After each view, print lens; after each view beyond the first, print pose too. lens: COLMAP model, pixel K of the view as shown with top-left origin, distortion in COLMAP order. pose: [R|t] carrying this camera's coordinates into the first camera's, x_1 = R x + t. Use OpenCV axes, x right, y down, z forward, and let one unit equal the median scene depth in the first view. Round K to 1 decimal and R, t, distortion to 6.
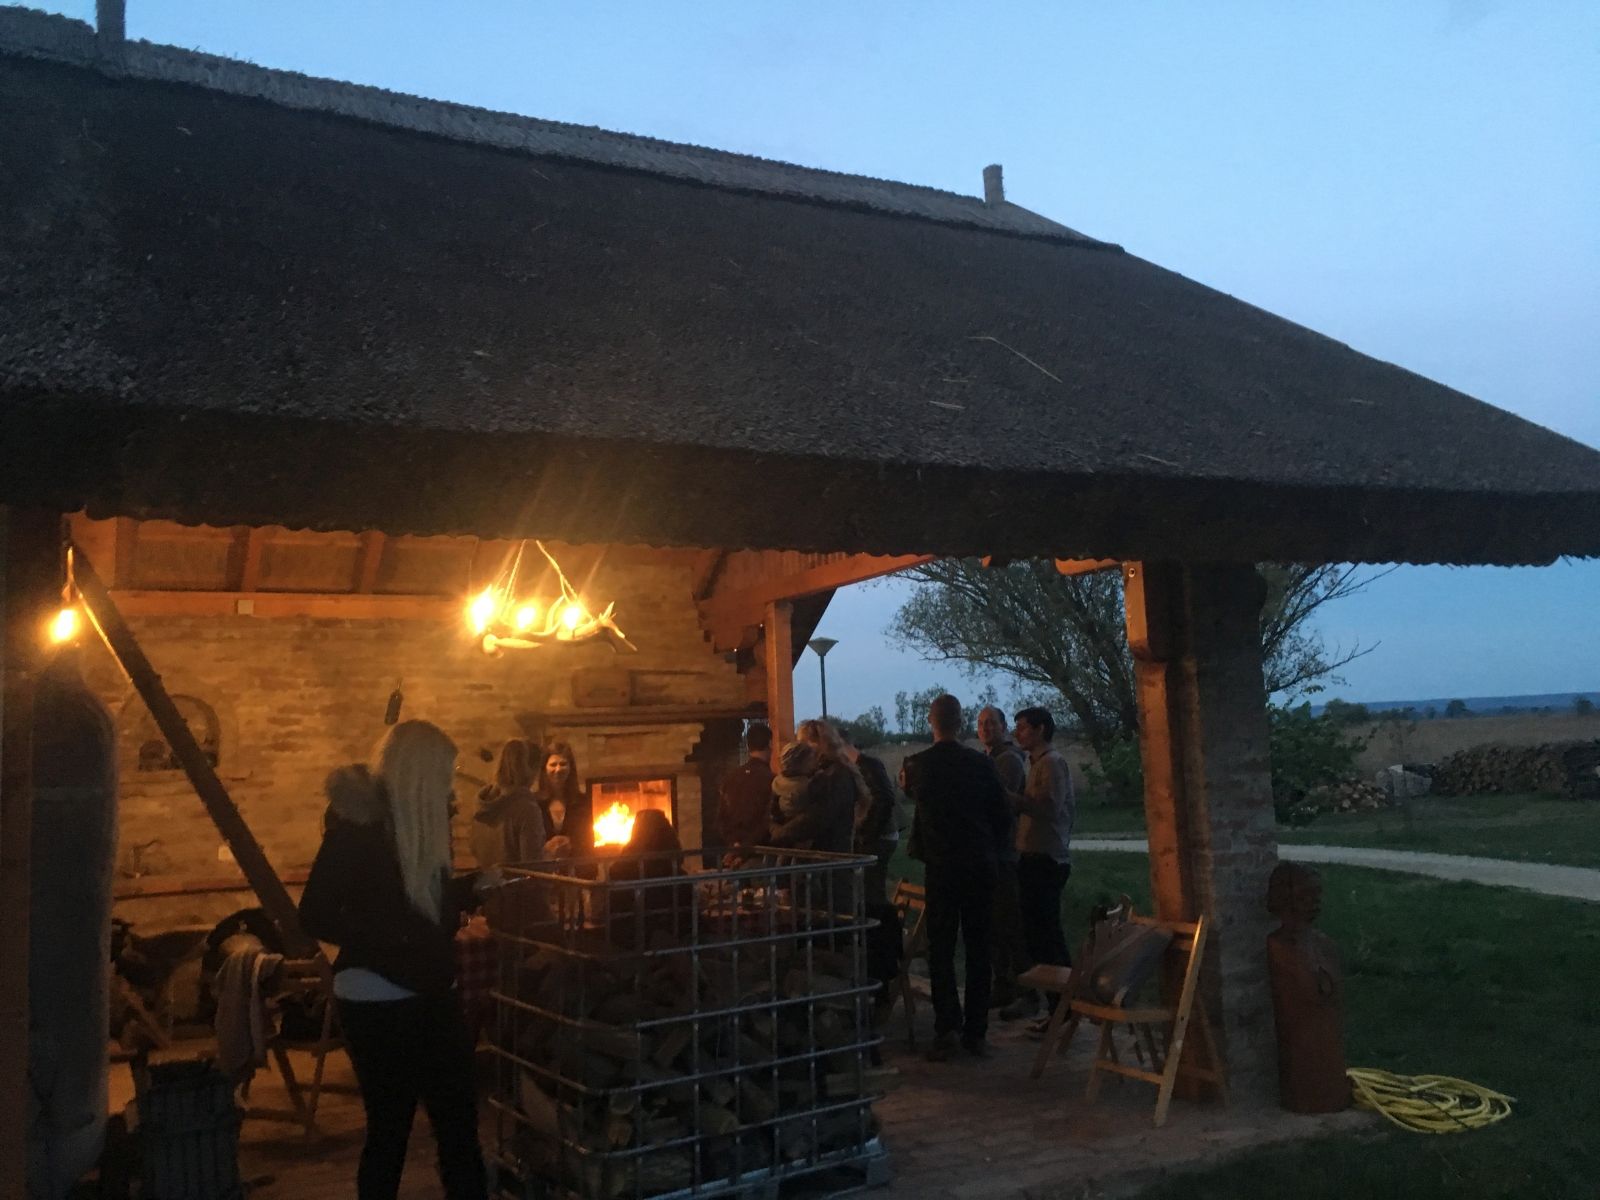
lens RADIAL K [[1363.1, 0, 789.6], [0, 1363.1, 600.2], [0, 0, 1]] dist [0.078326, -0.094337]
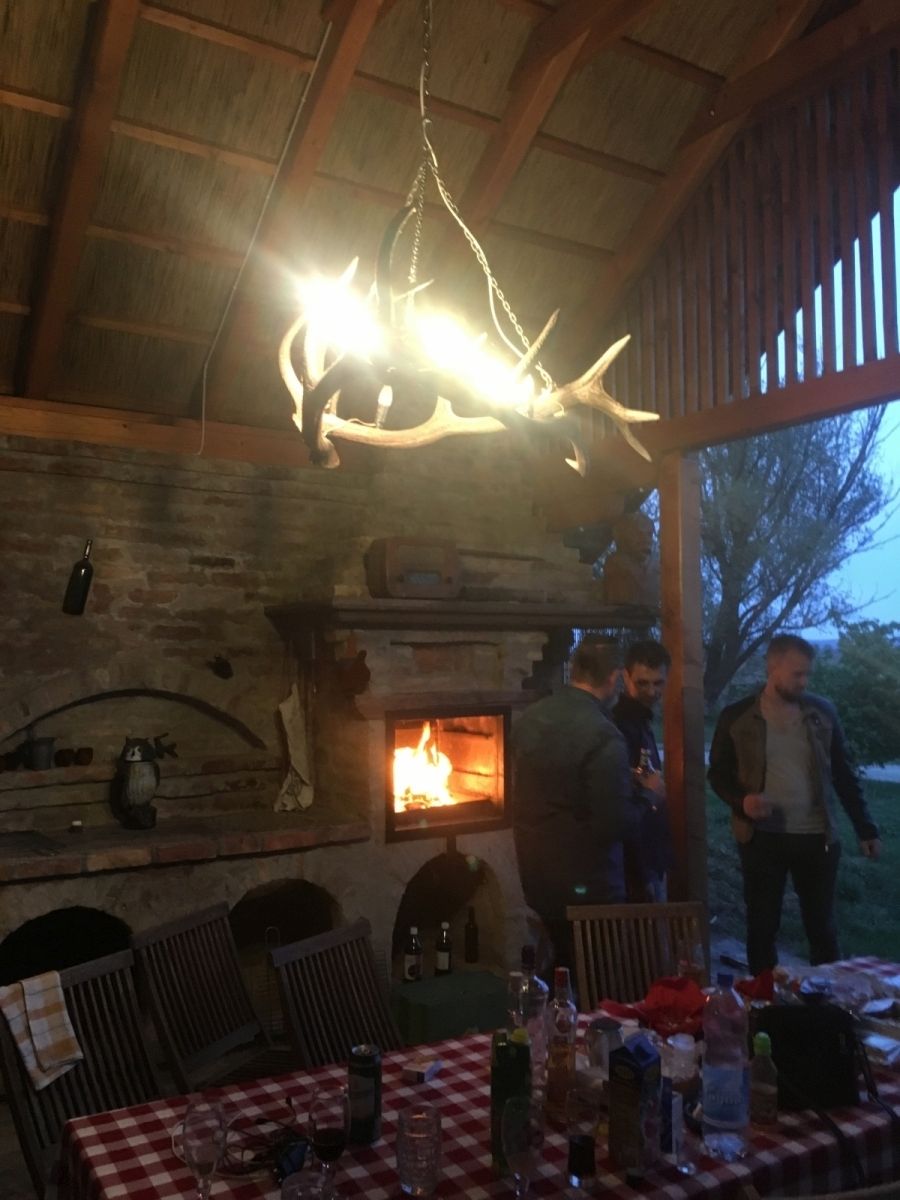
lens RADIAL K [[1019.1, 0, 450.0], [0, 1019.1, 600.0], [0, 0, 1]] dist [0.084390, -0.118544]
pose [[0.995749, 0.039728, 0.083105, -0.160585], [-0.043780, 0.997910, 0.047521, 0.055023], [-0.081043, -0.050958, 0.995407, 0.525406]]
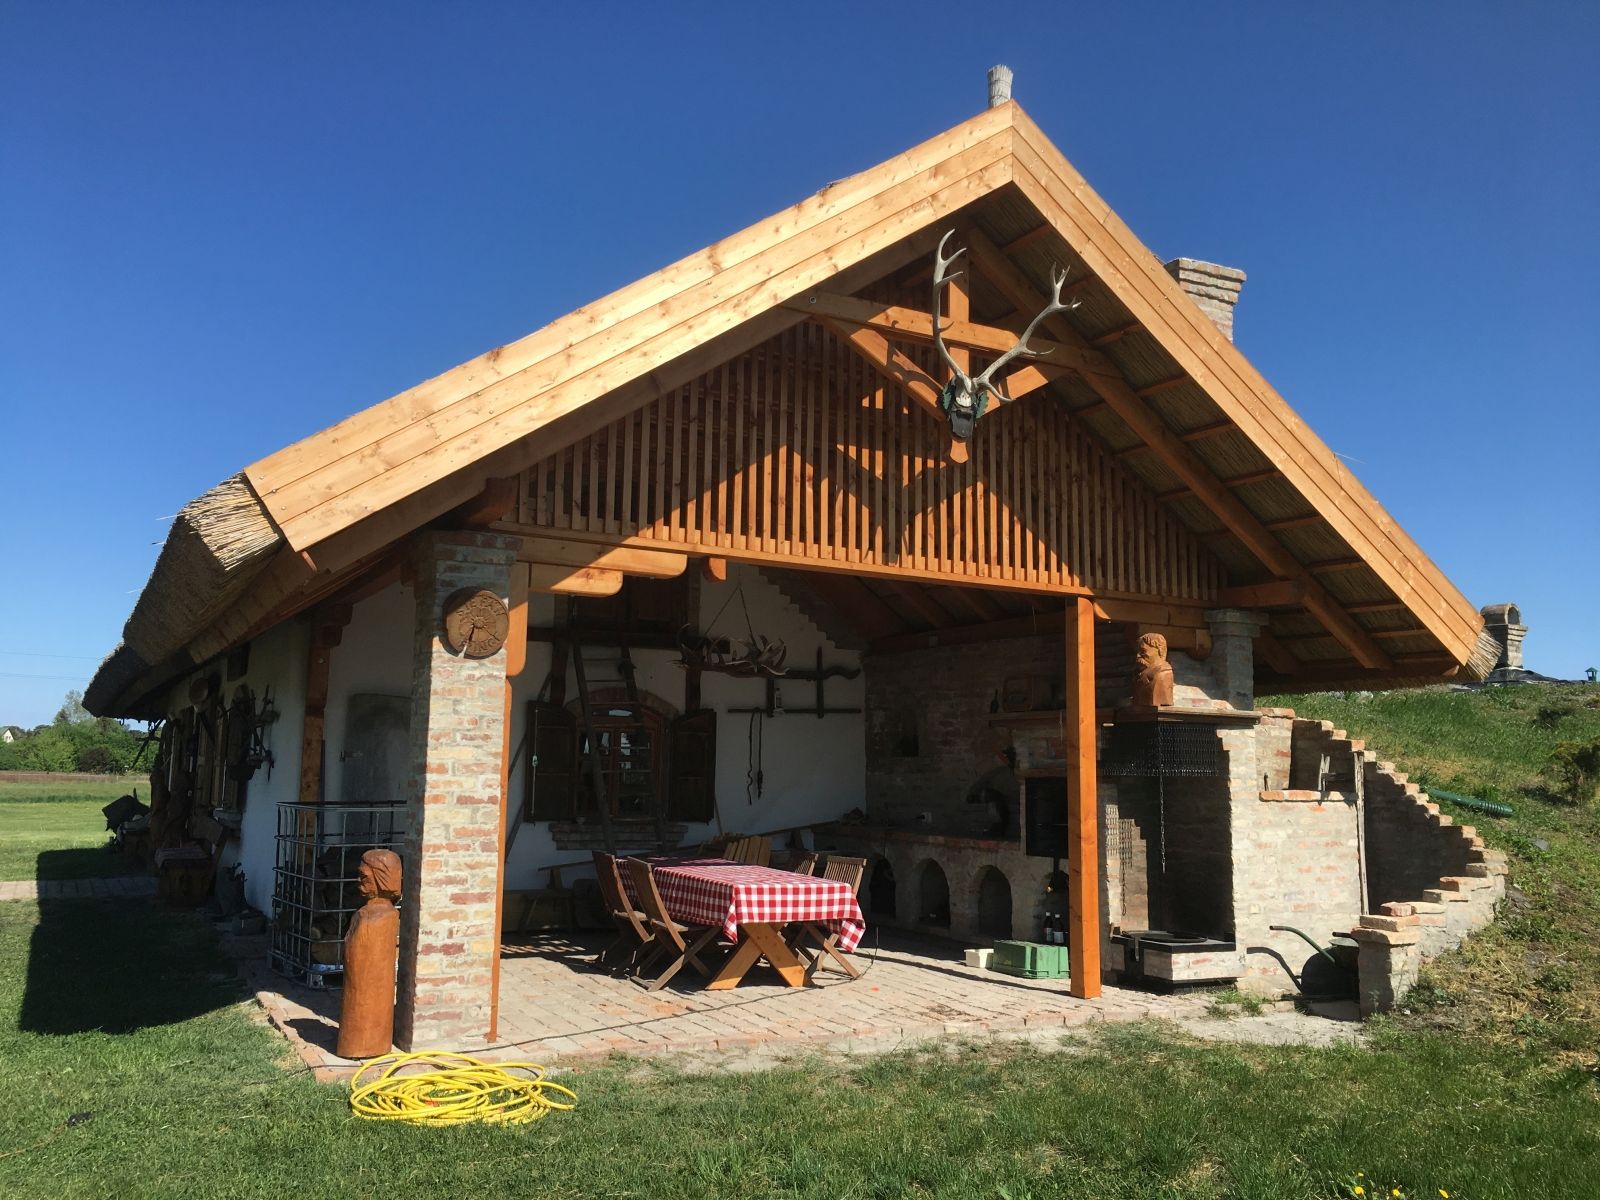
lens RADIAL K [[1358.8, 0, 797.4], [0, 1358.8, 595.1], [0, 0, 1]] dist [0.084390, -0.118544]
pose [[0.013636, -0.091153, -0.995744, 0.932744], [0.090365, 0.991873, -0.089561, 0.066752], [0.995815, -0.088759, 0.021762, 0.805267]]
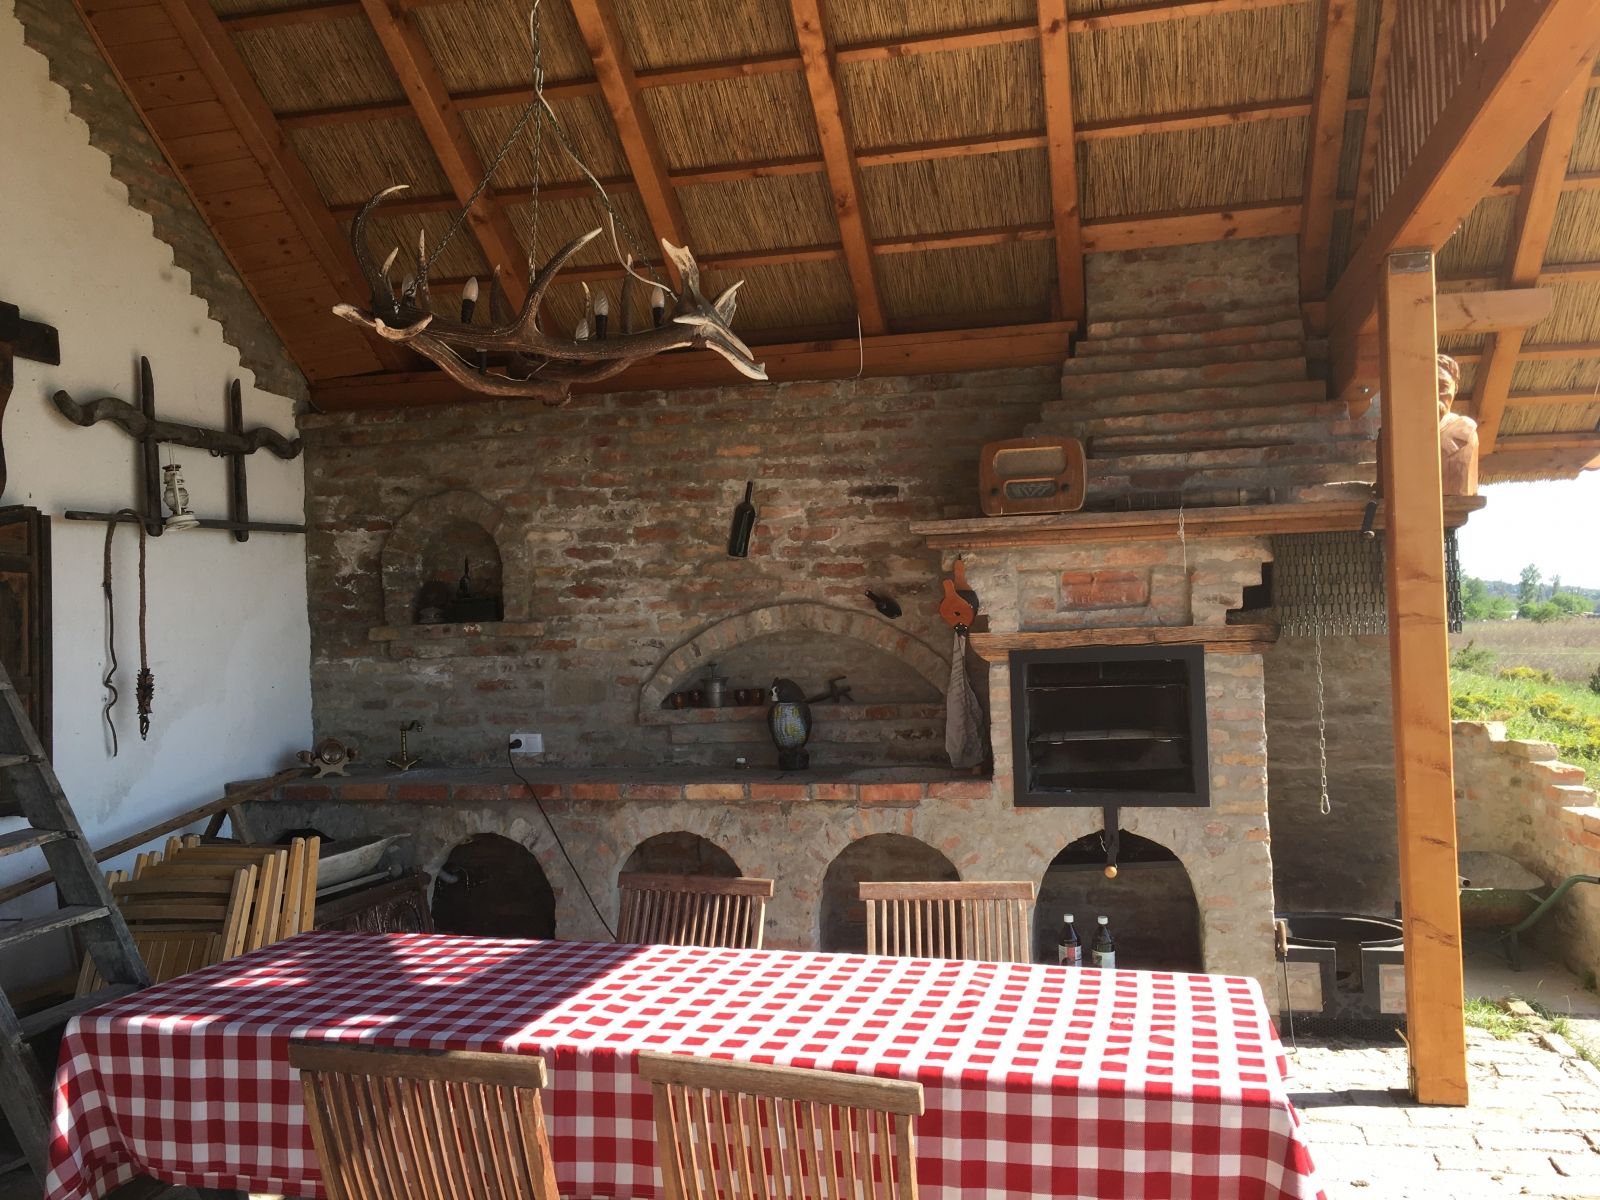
lens RADIAL K [[1358.8, 0, 797.4], [0, 1358.8, 595.1], [0, 0, 1]] dist [0.084390, -0.118544]
pose [[0.752848, -0.000759, -0.658194, 0.135801], [0.068014, 0.994736, 0.076648, 0.062430], [0.654671, -0.102471, 0.748936, 0.550082]]
